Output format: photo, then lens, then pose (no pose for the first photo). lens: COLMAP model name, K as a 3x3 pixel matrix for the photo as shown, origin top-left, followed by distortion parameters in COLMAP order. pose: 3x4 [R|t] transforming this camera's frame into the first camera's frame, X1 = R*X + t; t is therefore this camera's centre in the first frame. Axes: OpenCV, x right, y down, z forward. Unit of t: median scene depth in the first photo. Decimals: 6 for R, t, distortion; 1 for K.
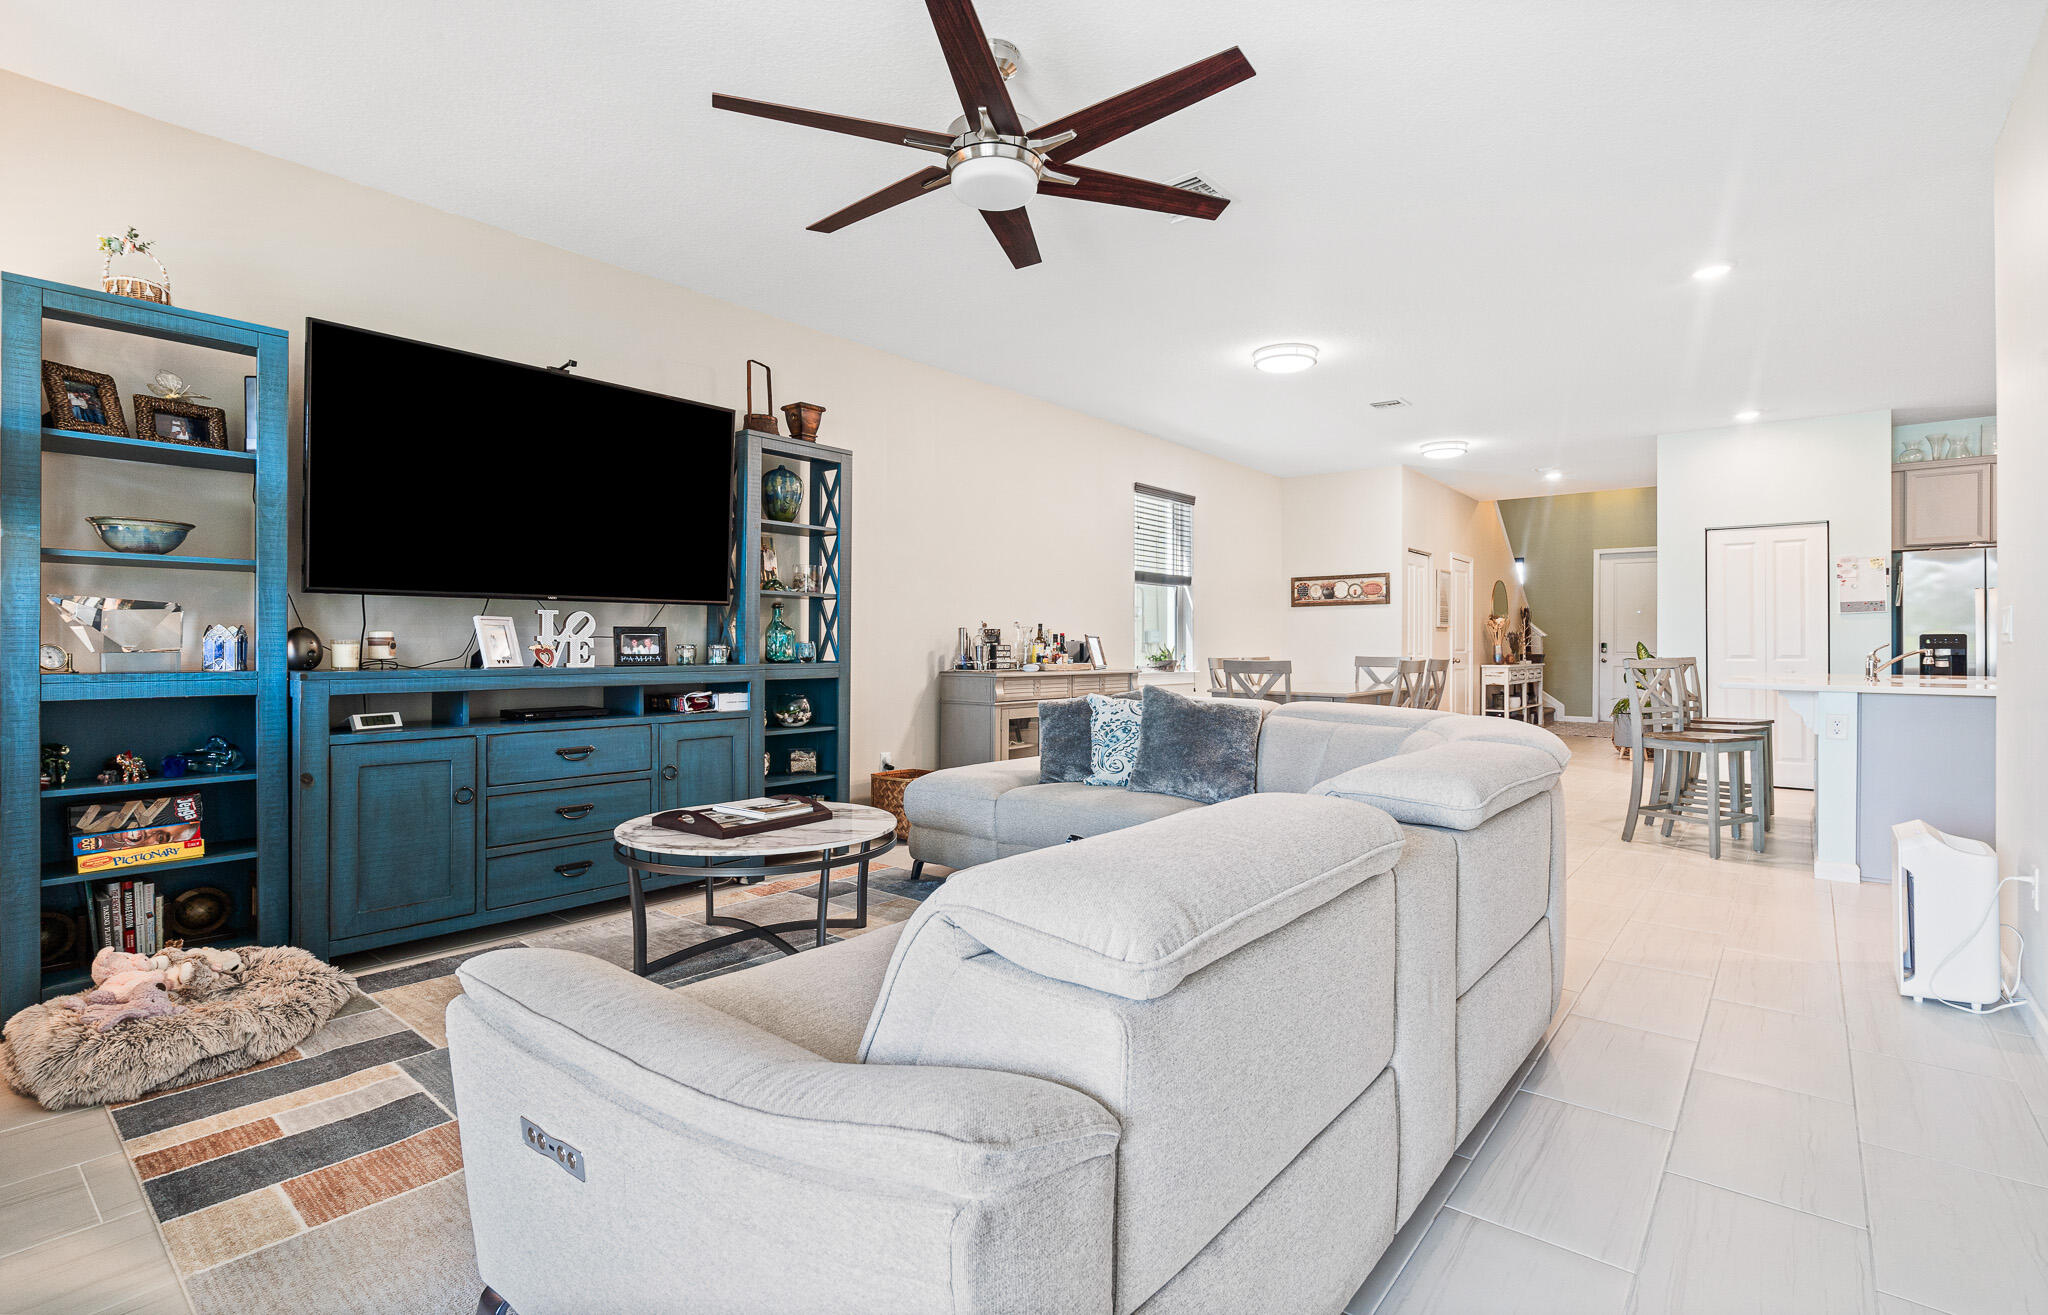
lens RADIAL K [[940.5, 0, 1025.4], [0, 940.5, 636.4], [0, 0, 1]] dist [0.017897, 0.000034]
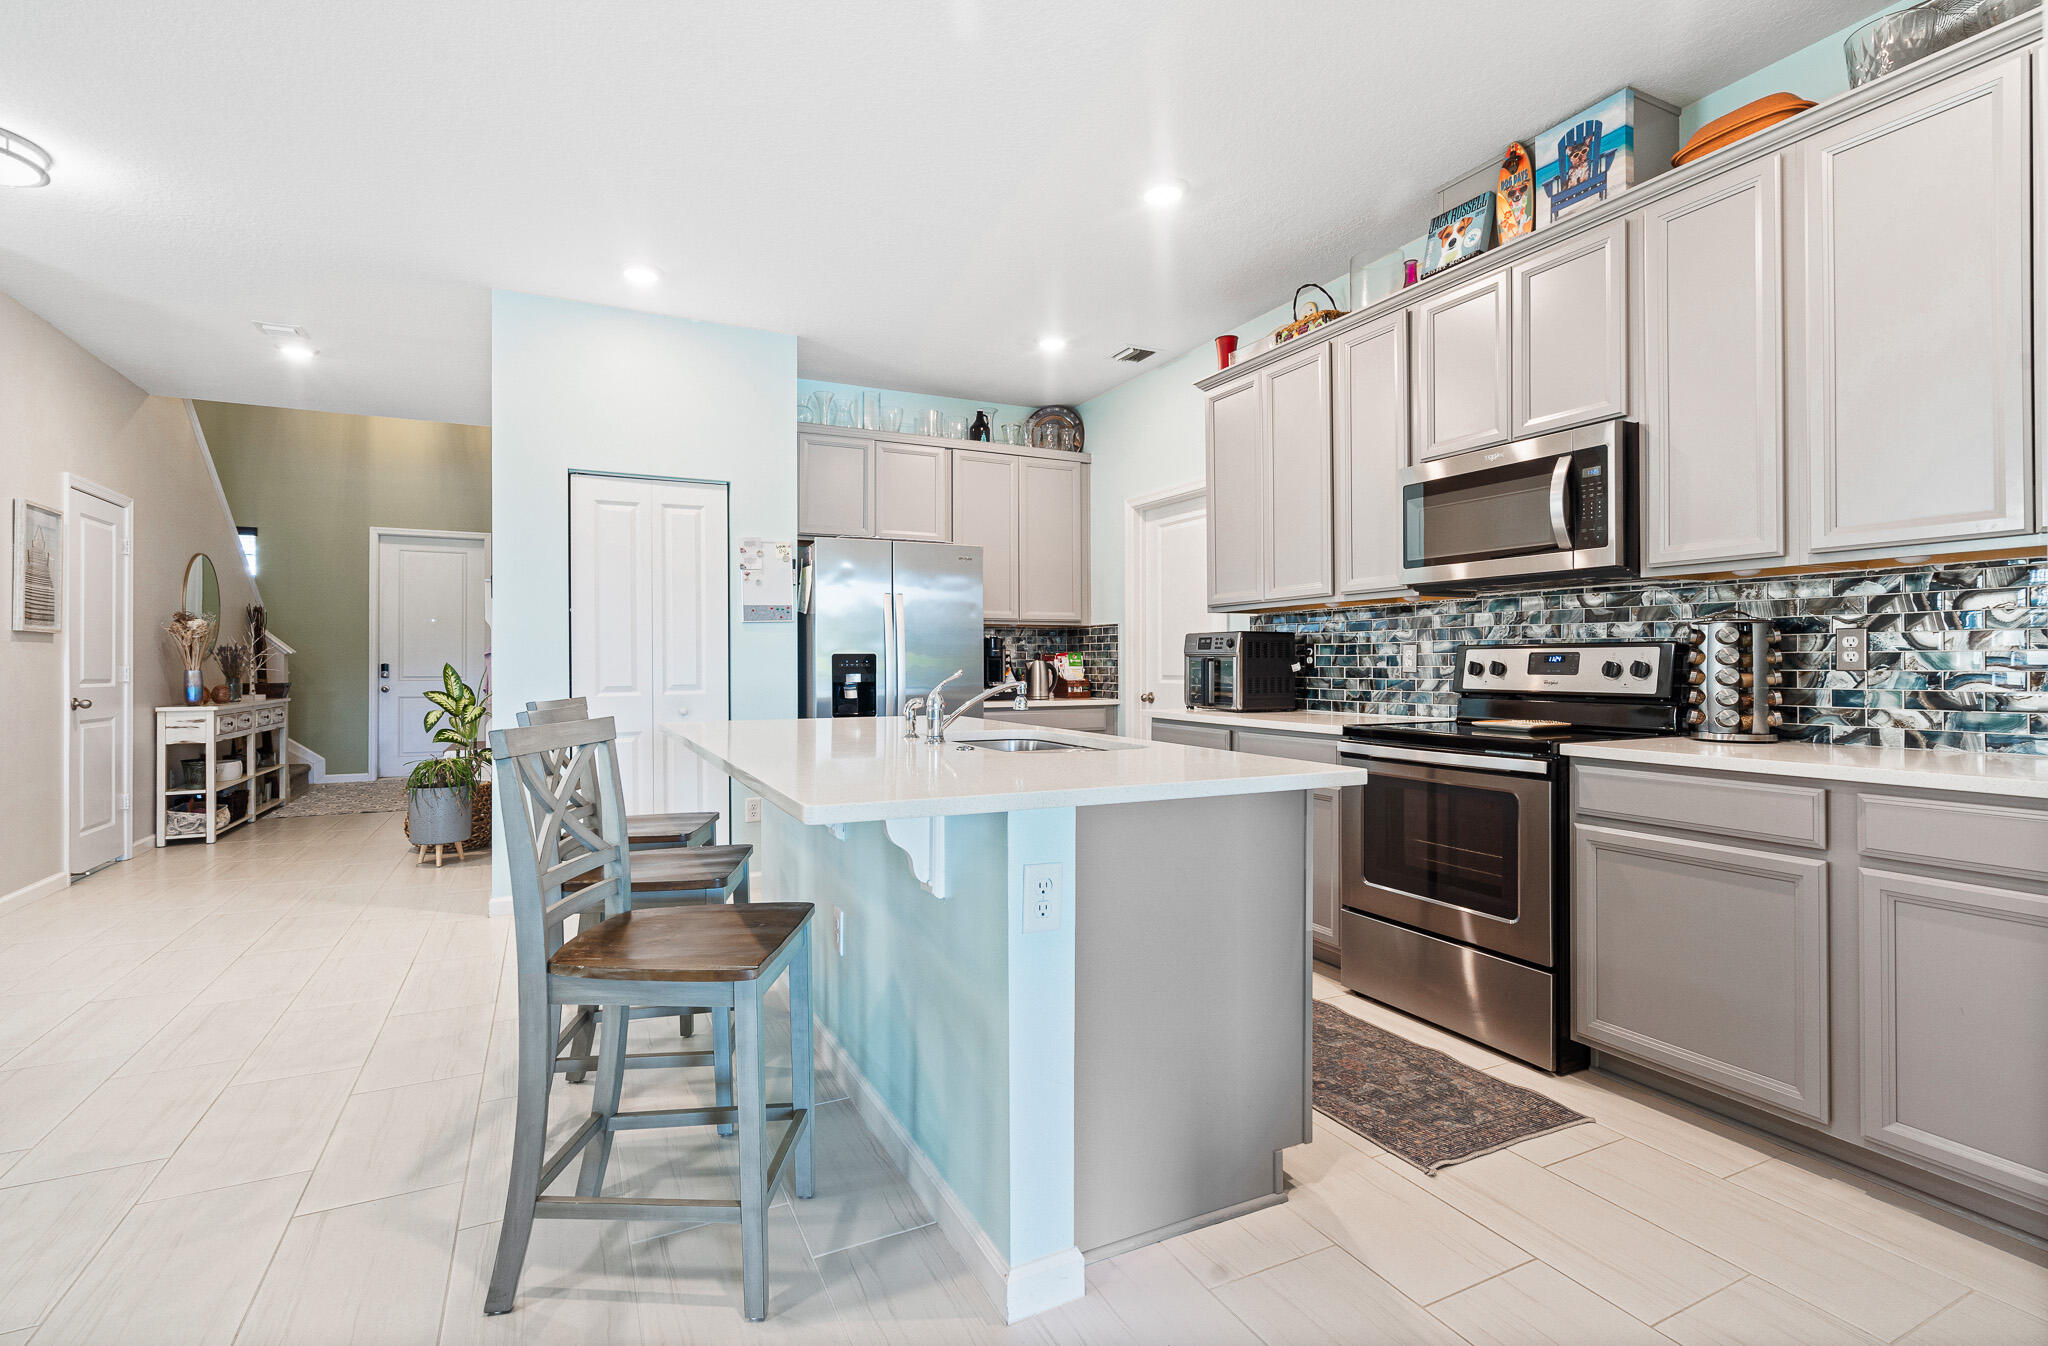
lens RADIAL K [[953.8, 0, 1024.0], [0, 953.8, 673.0], [0, 0, 1]] dist [-0.016150, 0.000080]
pose [[0.409601, -0.012154, 0.912184, 0.244494], [-0.005908, 0.999855, 0.015974, -0.000015], [-0.912246, -0.011932, 0.409469, 0.415106]]
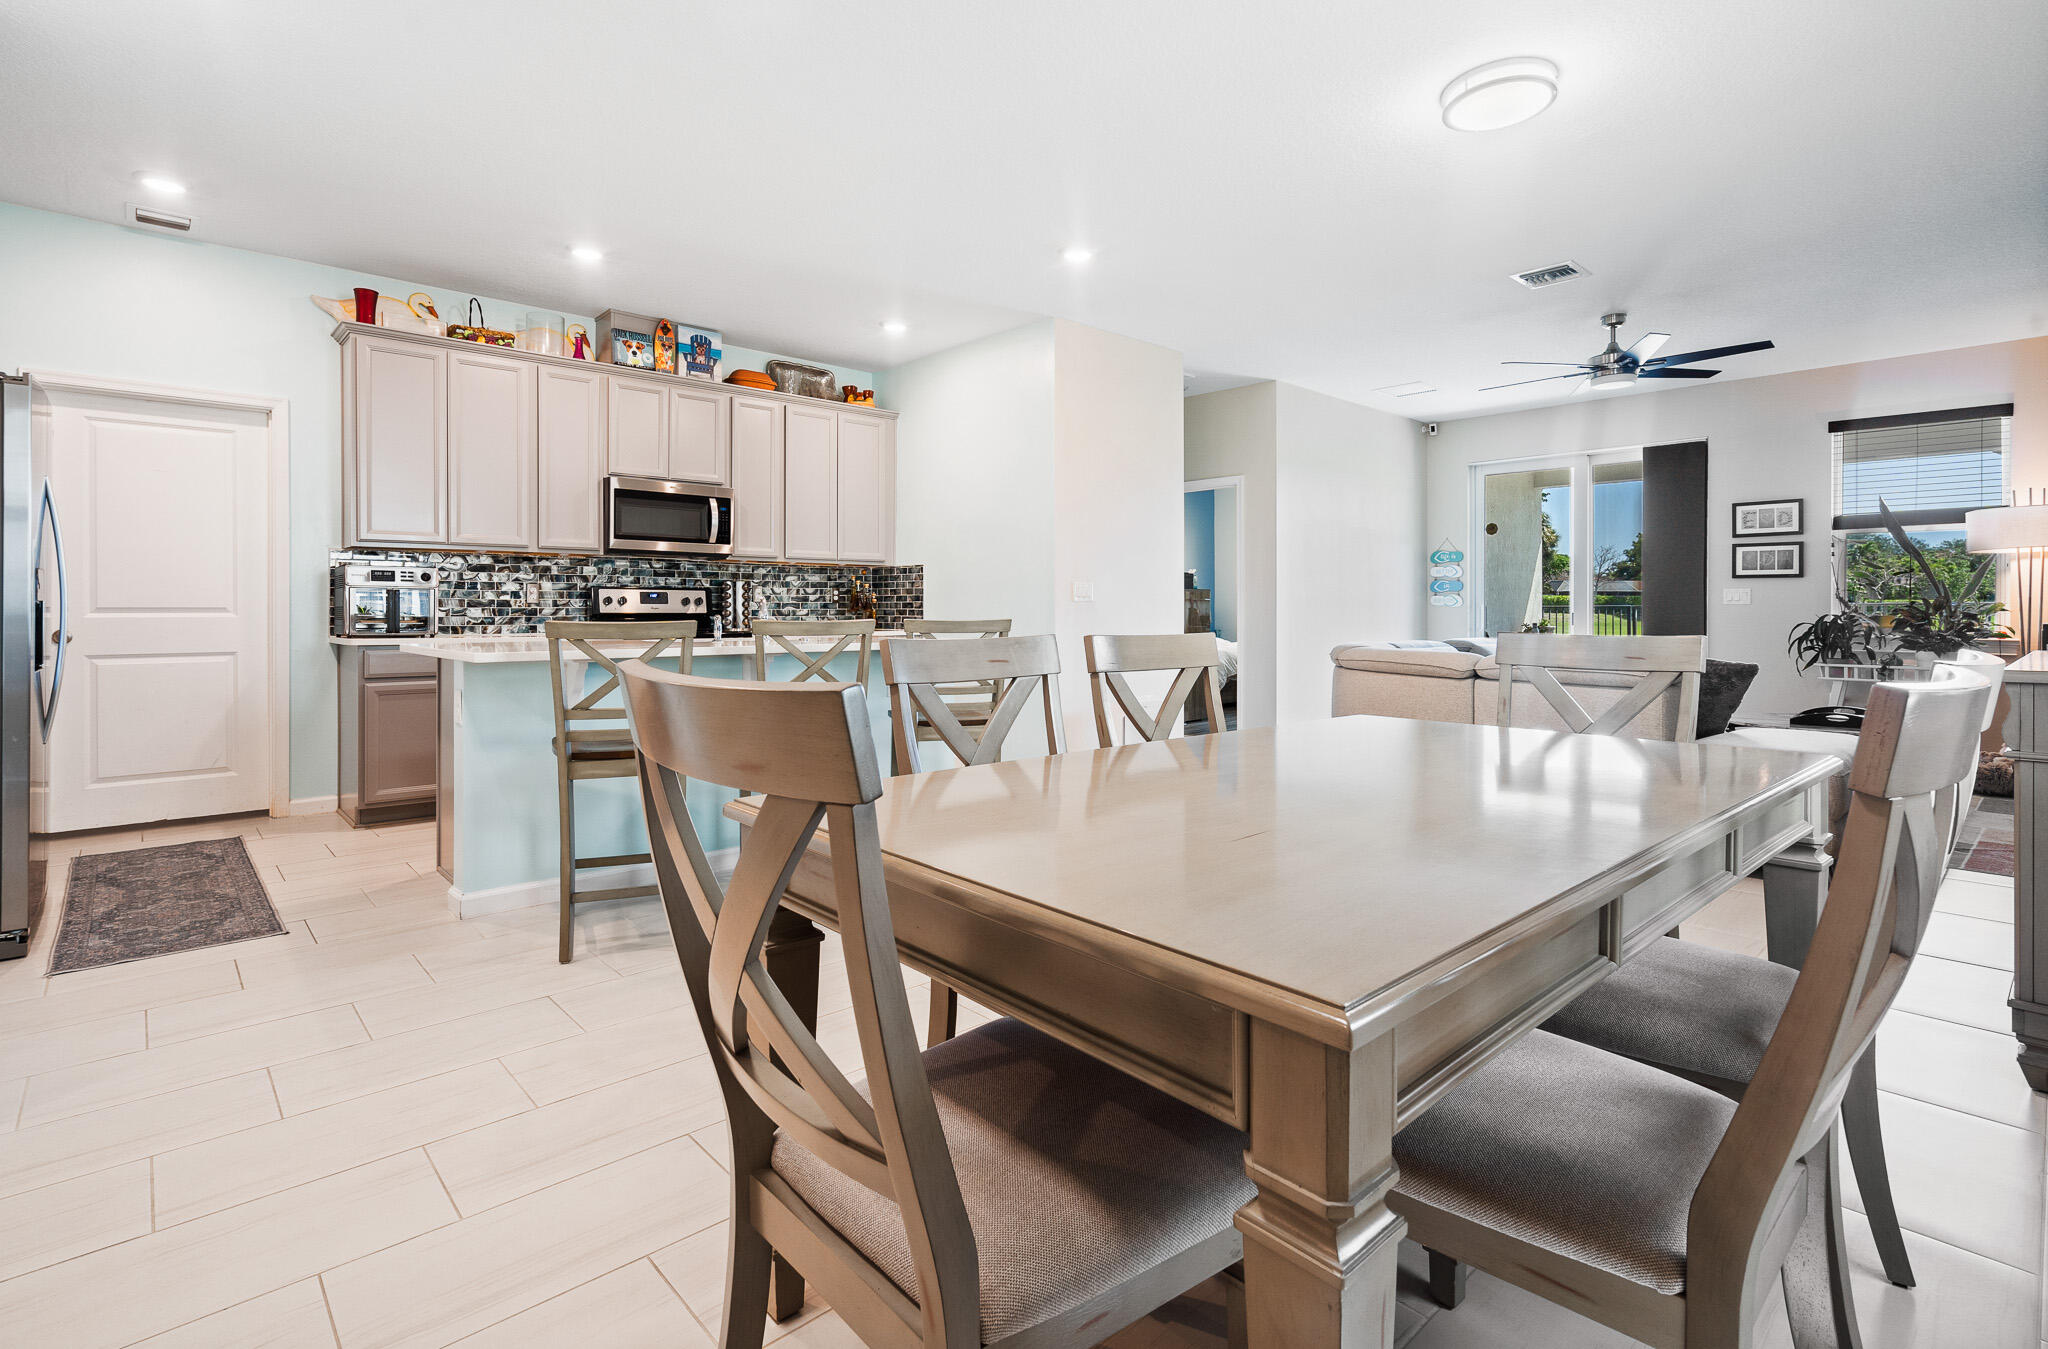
lens RADIAL K [[930.2, 0, 977.5], [0, 930.2, 625.7], [0, 0, 1]] dist [-0.021608, -0.000035]
pose [[-0.987297, -0.005133, 0.158802, 0.323063], [-0.004128, 0.999969, 0.006658, 0.015206], [-0.158832, 0.005918, -0.987288, 0.987699]]
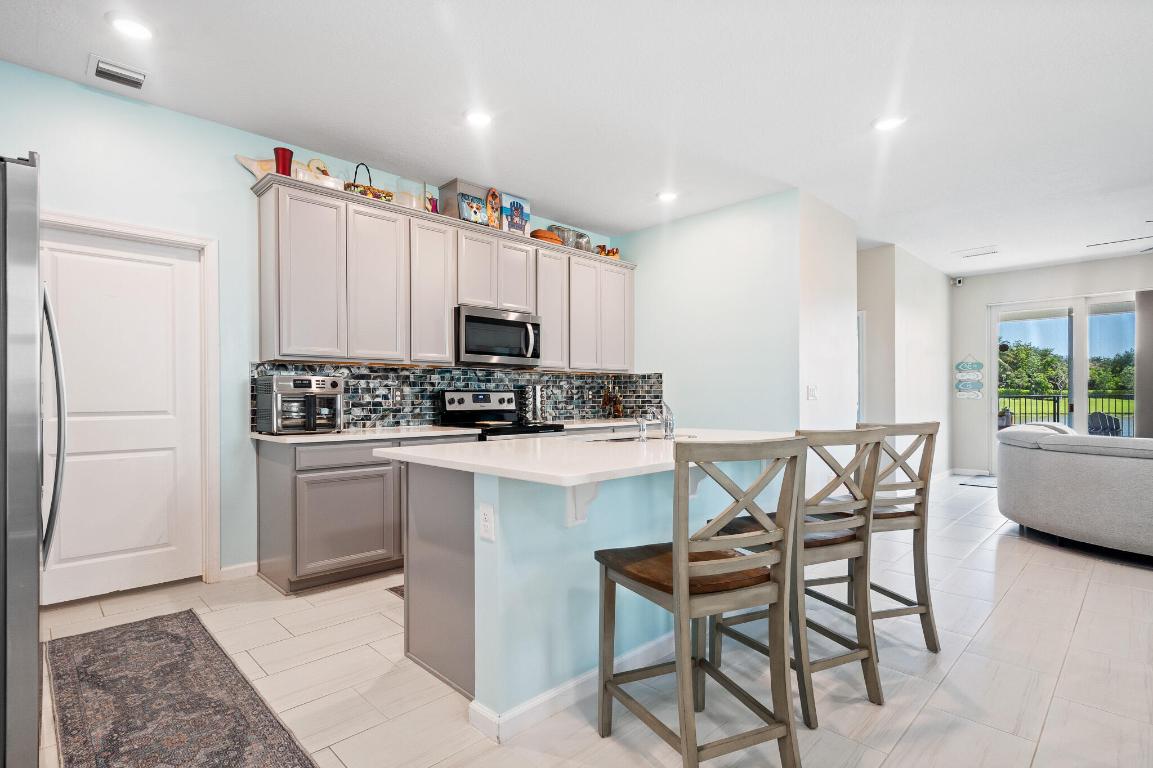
lens RADIAL K [[544.5, 0, 563.2], [0, 544.5, 394.4], [0, 0, 1]] dist [-0.001539, -0.000019]
pose [[-0.990750, 0.001247, 0.135693, 0.506417], [-0.000839, 0.999882, -0.015312, 0.004835], [-0.135696, -0.015284, -0.990633, 0.872473]]
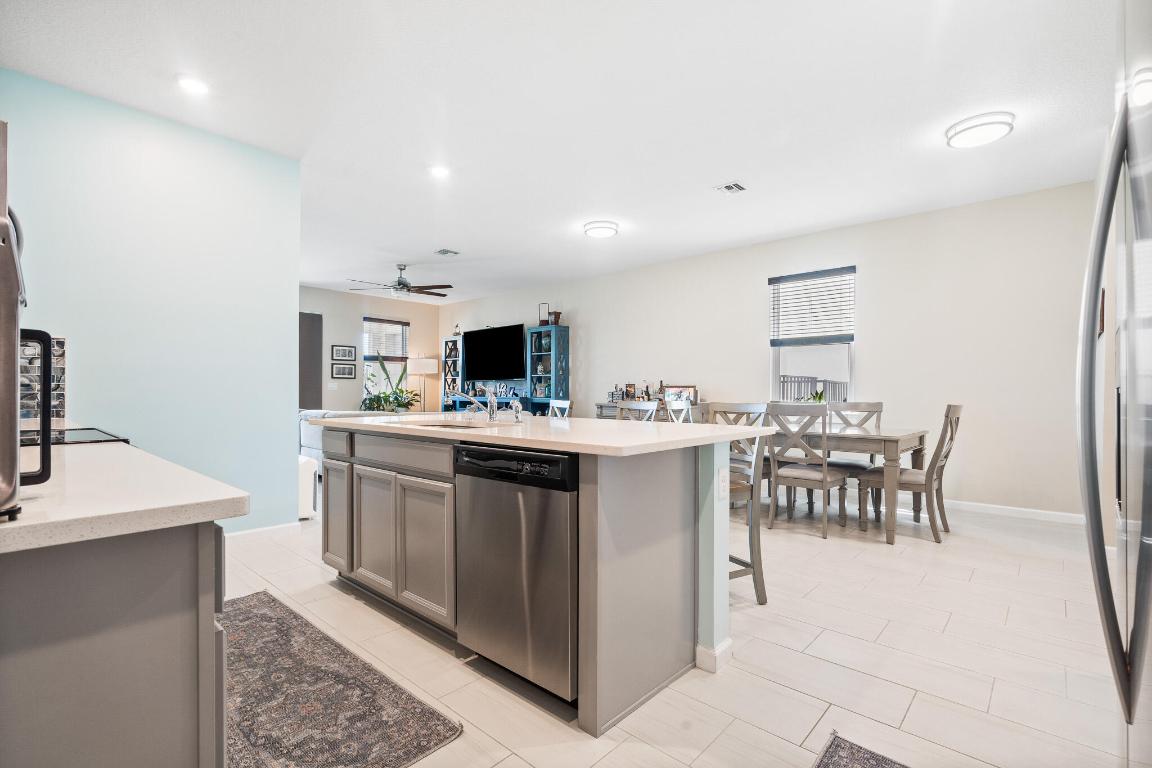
lens RADIAL K [[544.0, 0, 562.7], [0, 544.0, 394.4], [0, 0, 1]] dist [-0.001539, -0.000019]
pose [[-0.074134, 0.000431, -0.997248, 0.802999], [0.006022, 0.999982, -0.000015, 0.009915], [0.997230, -0.006007, -0.074135, 0.619317]]
